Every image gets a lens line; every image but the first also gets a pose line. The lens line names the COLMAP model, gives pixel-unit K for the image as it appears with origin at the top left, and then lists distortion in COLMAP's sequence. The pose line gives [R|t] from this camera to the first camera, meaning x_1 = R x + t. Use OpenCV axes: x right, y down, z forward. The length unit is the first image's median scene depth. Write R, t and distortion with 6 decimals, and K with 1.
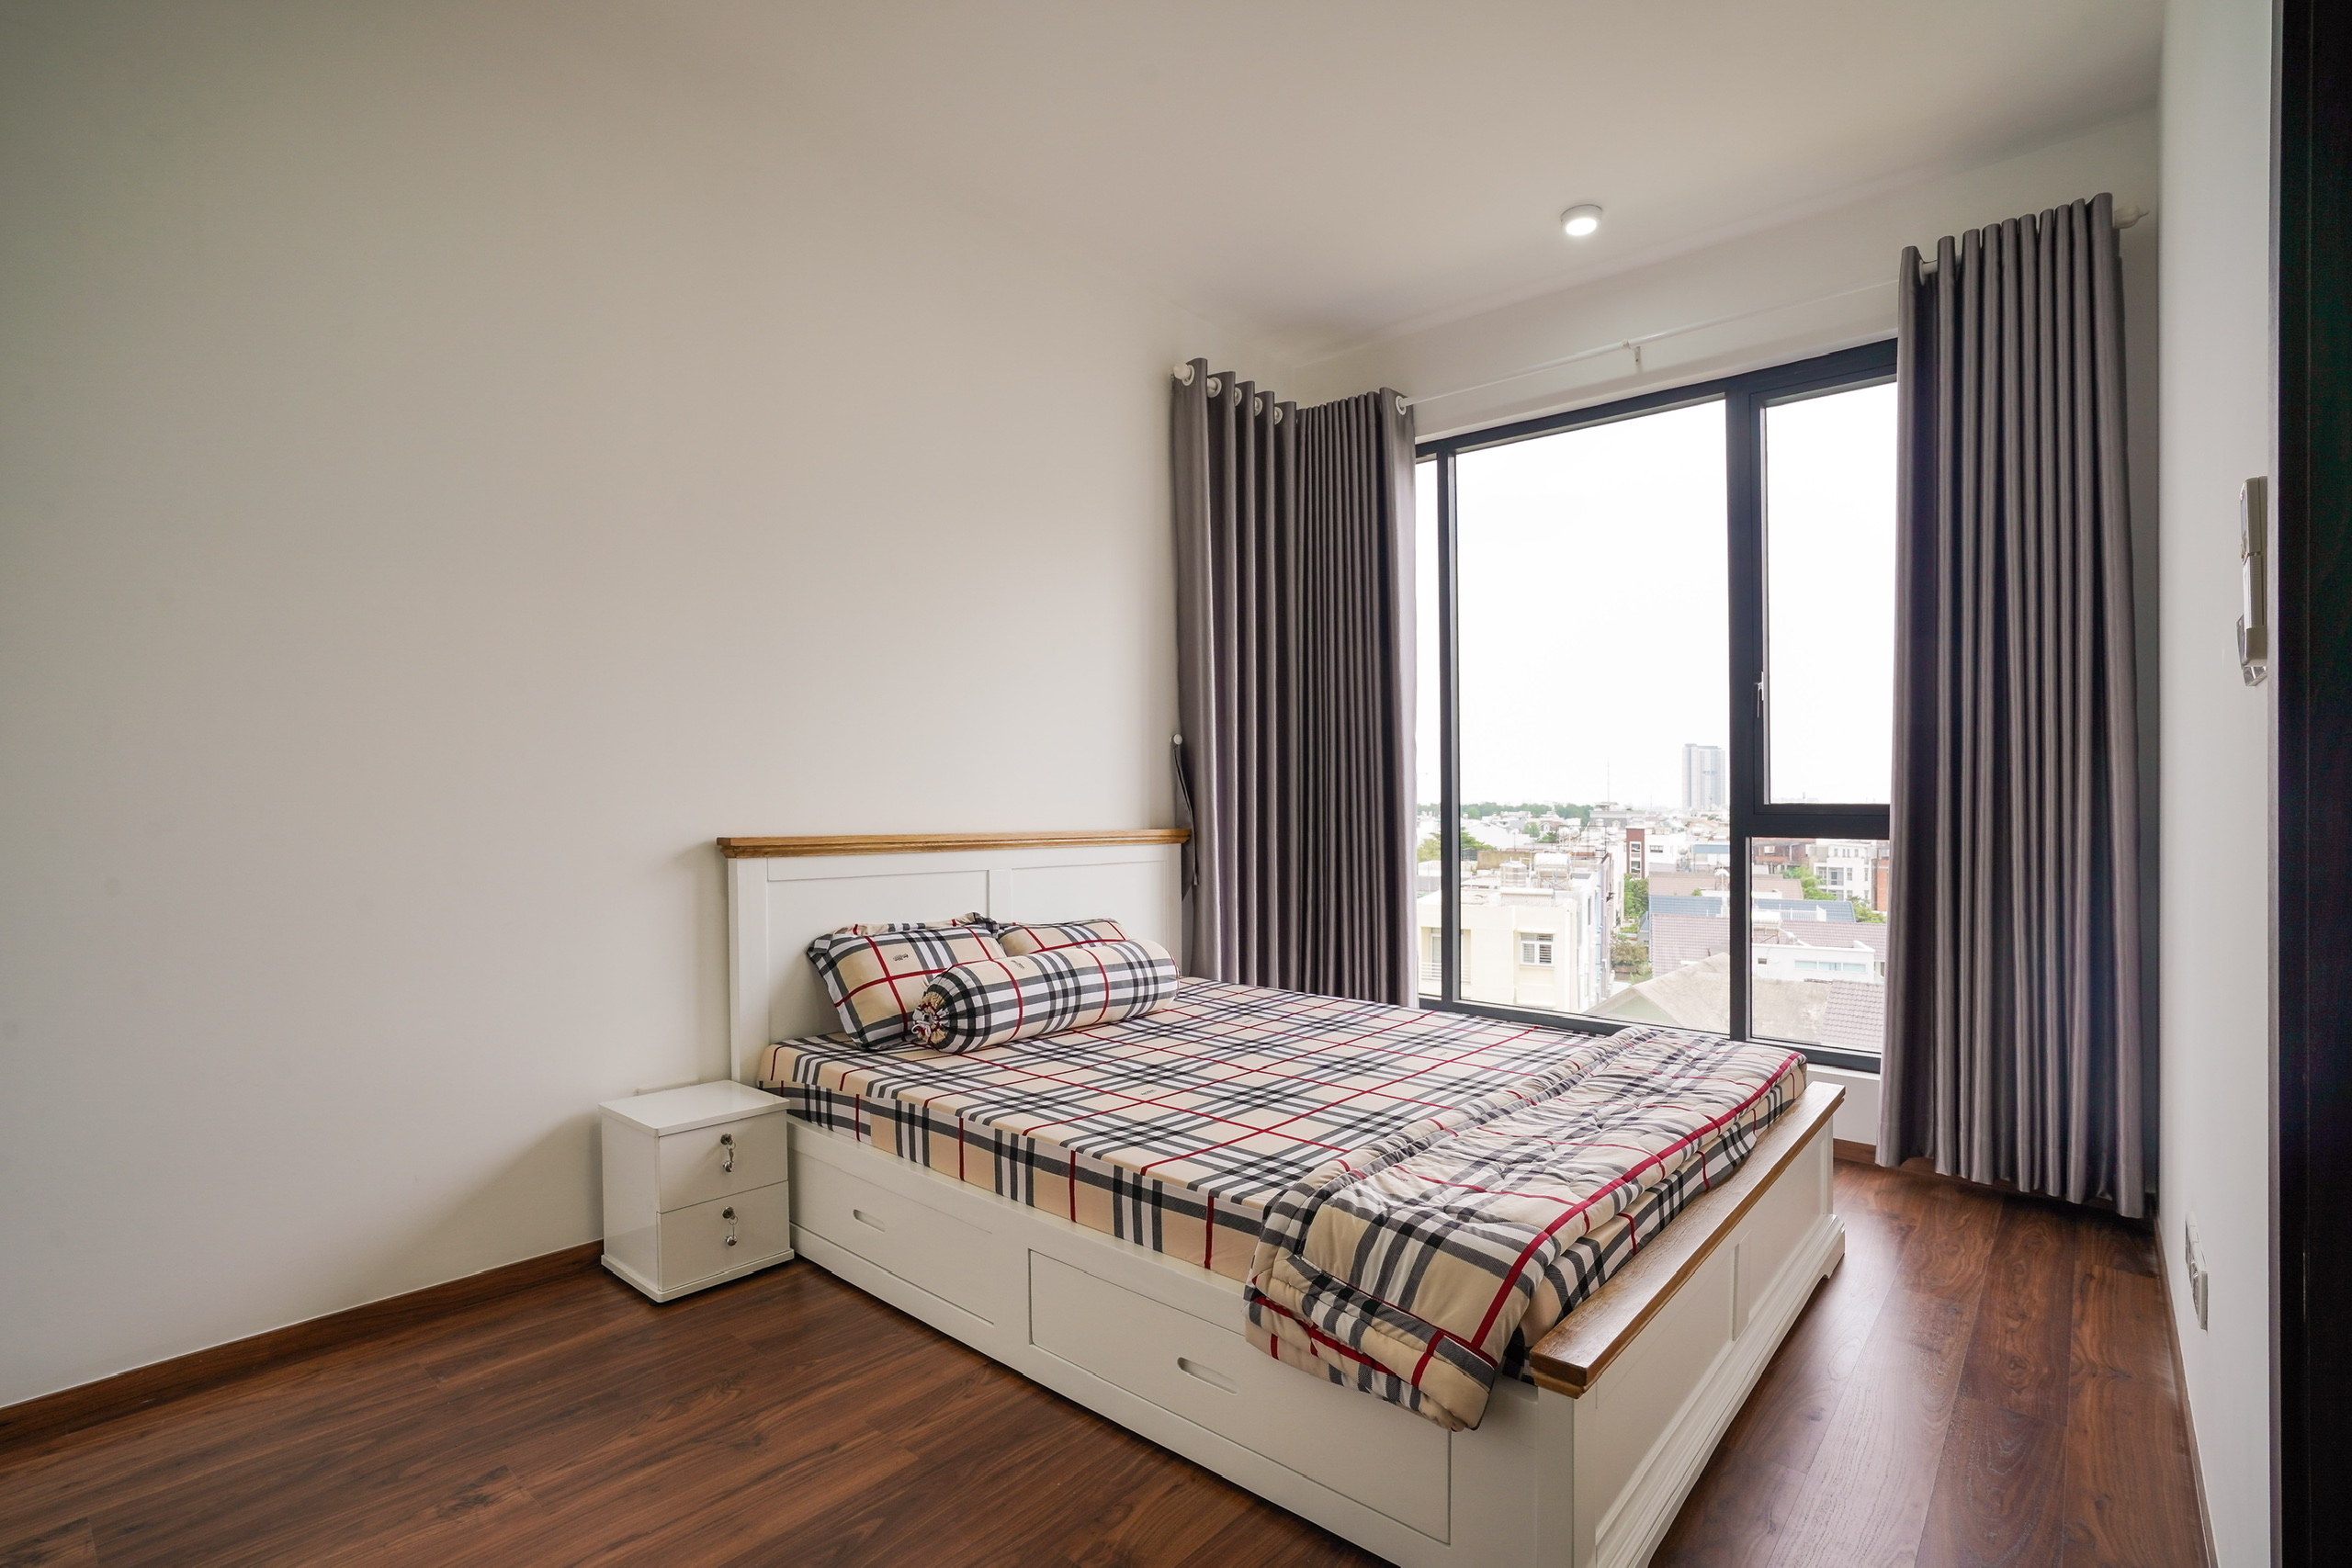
lens RADIAL K [[1066.5, 0, 1142.3], [0, 1066.5, 817.6], [0, 0, 1]] dist [-0.052047, 0.018150]
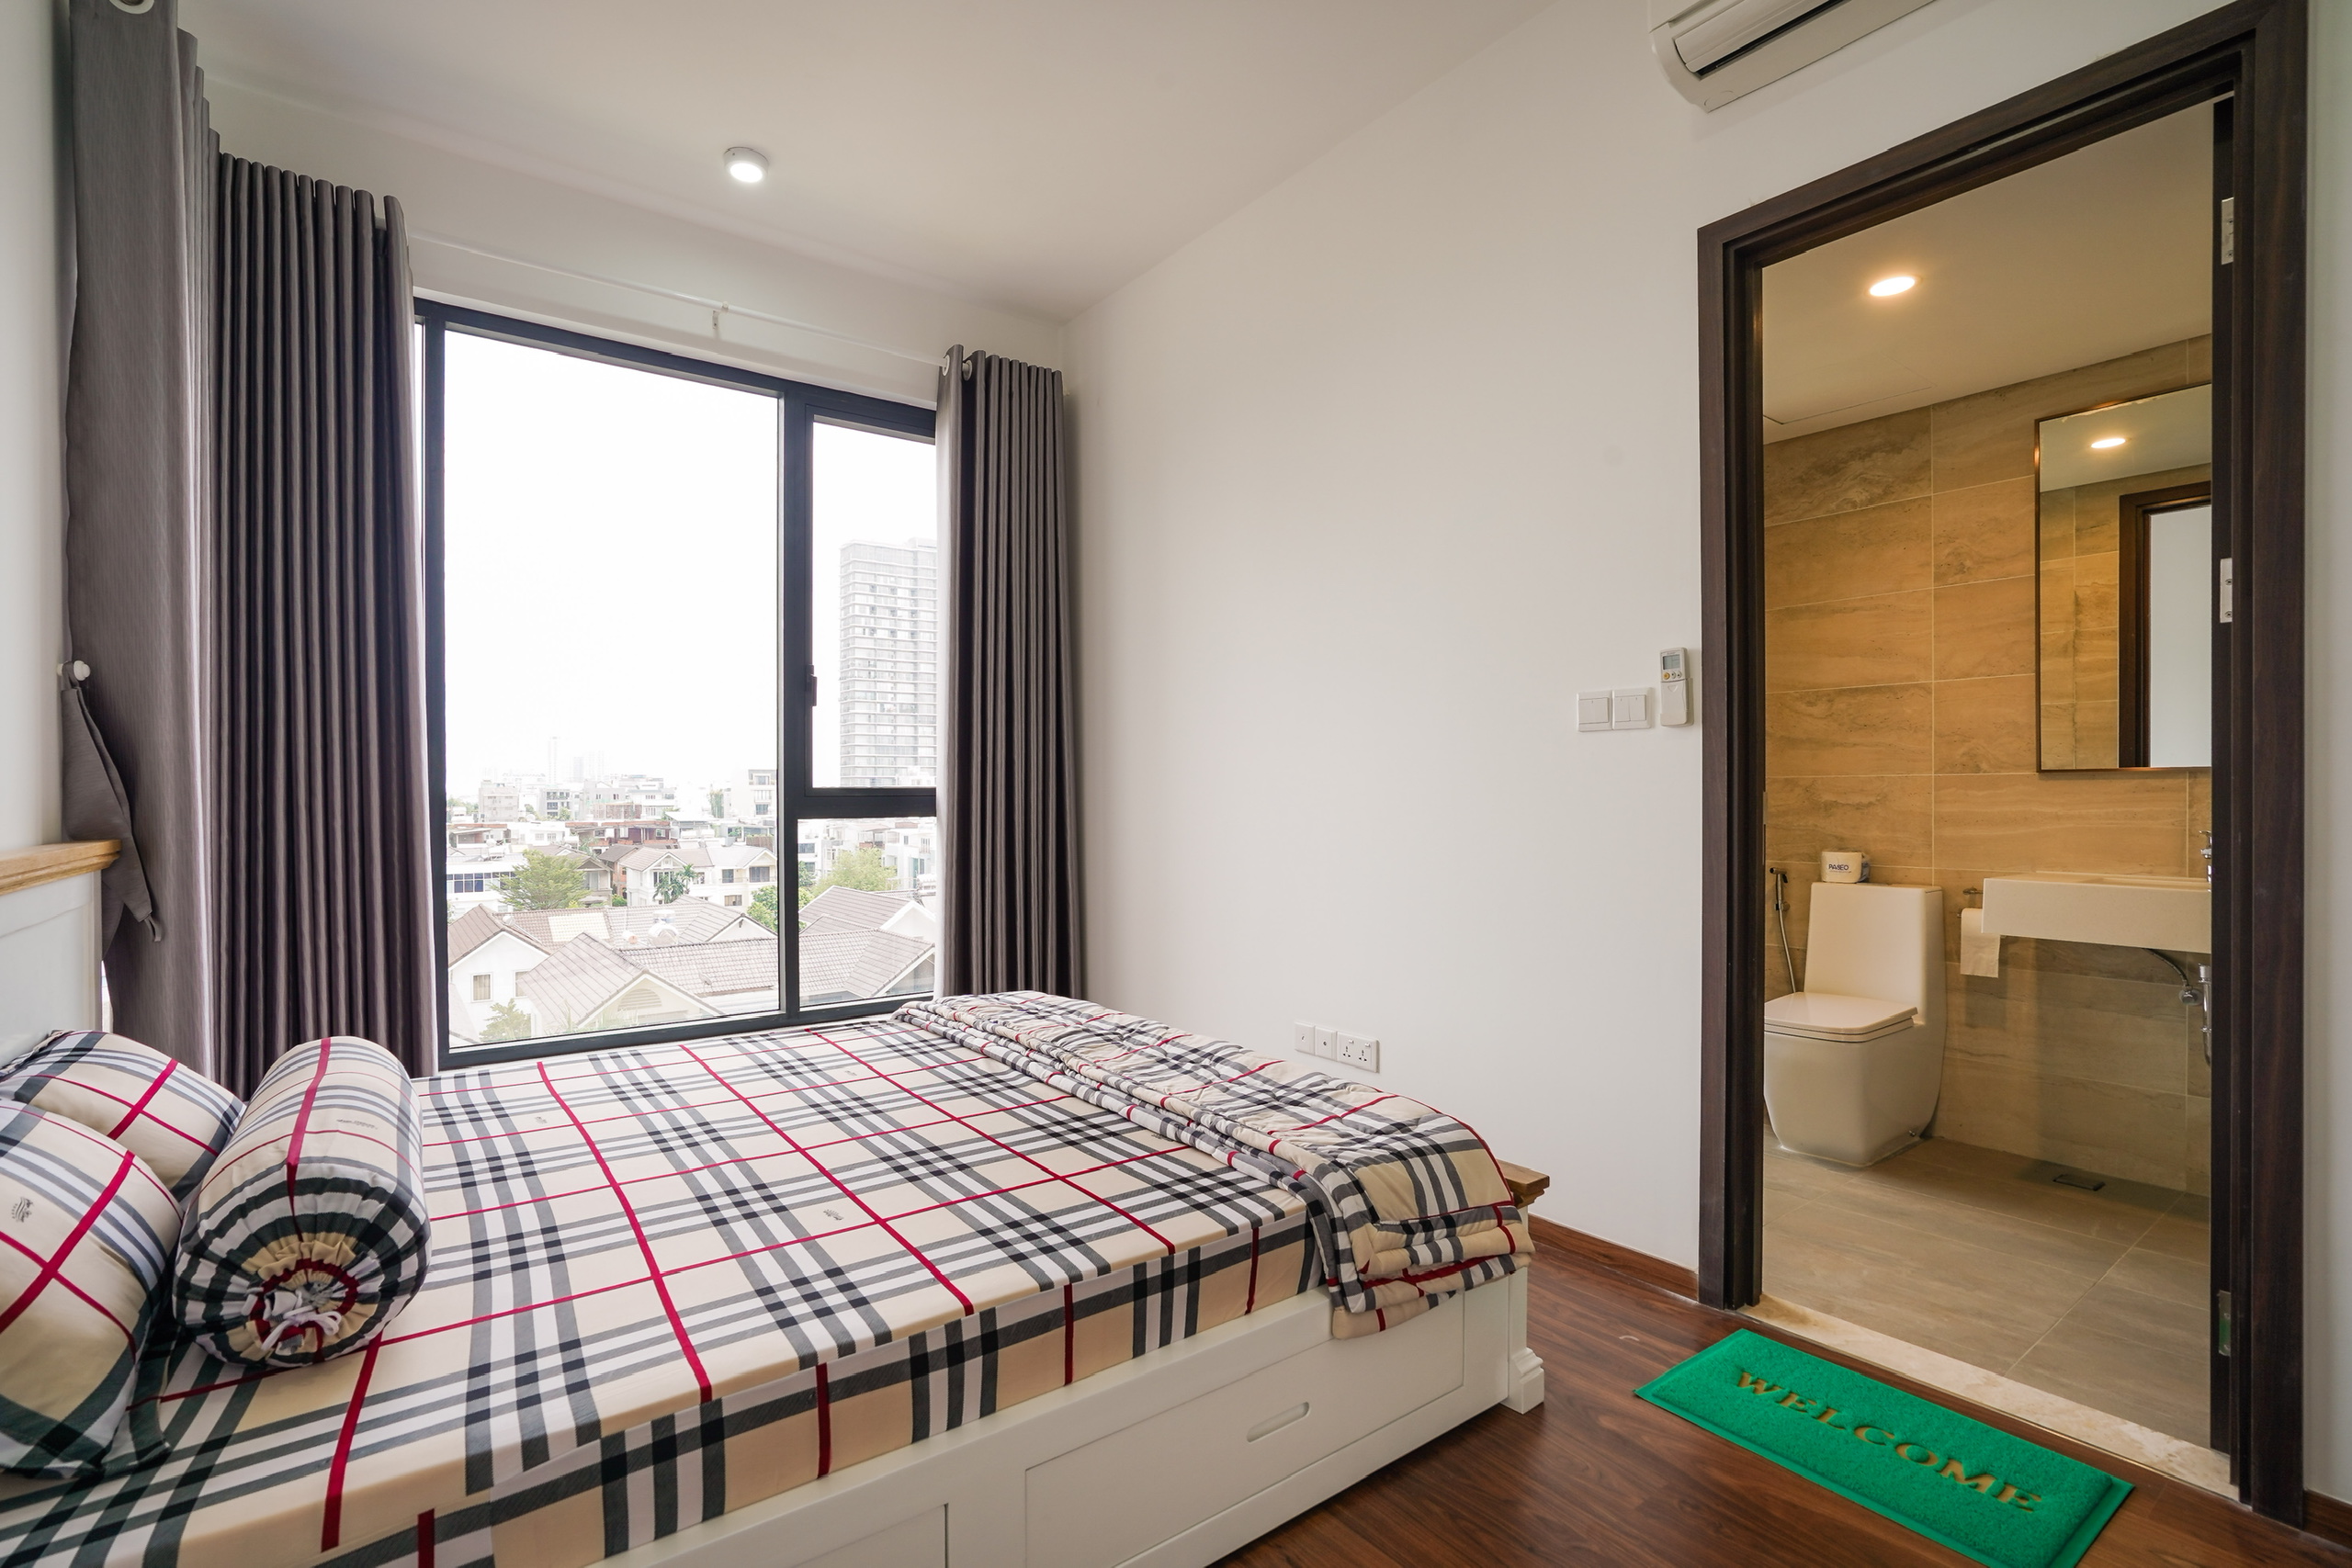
lens RADIAL K [[1066.5, 0, 1142.3], [0, 1066.5, 817.6], [0, 0, 1]] dist [-0.052047, 0.018150]
pose [[0.220722, -0.027237, 0.974956, -0.674099], [0.020183, 0.999523, 0.023354, -0.007170], [-0.975128, 0.014523, 0.221167, 0.741964]]
